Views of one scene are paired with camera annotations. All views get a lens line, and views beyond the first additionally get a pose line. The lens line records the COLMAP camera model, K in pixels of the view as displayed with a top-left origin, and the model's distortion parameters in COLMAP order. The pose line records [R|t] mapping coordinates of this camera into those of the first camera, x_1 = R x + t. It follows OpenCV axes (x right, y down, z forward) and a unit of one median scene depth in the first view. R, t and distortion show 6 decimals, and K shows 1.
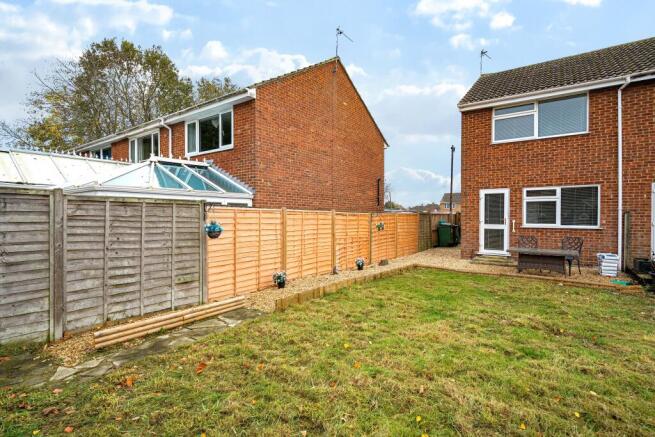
lens RADIAL K [[316.5, 0, 327.5], [0, 316.5, 218.5], [0, 0, 1]] dist [0.000010, -0.000013]
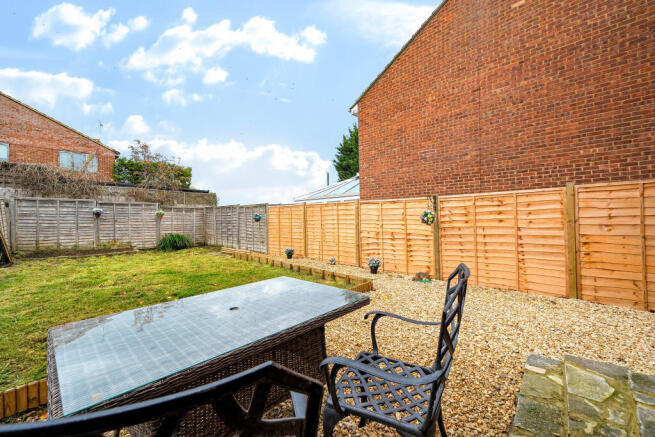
lens RADIAL K [[268.7, 0, 327.5], [0, 268.7, 218.5], [0, 0, 1]] dist [-0.000276, -0.000045]
pose [[-0.119595, -0.008040, -0.992790, 0.768505], [0.002306, 0.999962, -0.008376, 0.034206], [0.992820, -0.003291, -0.119572, 0.964401]]
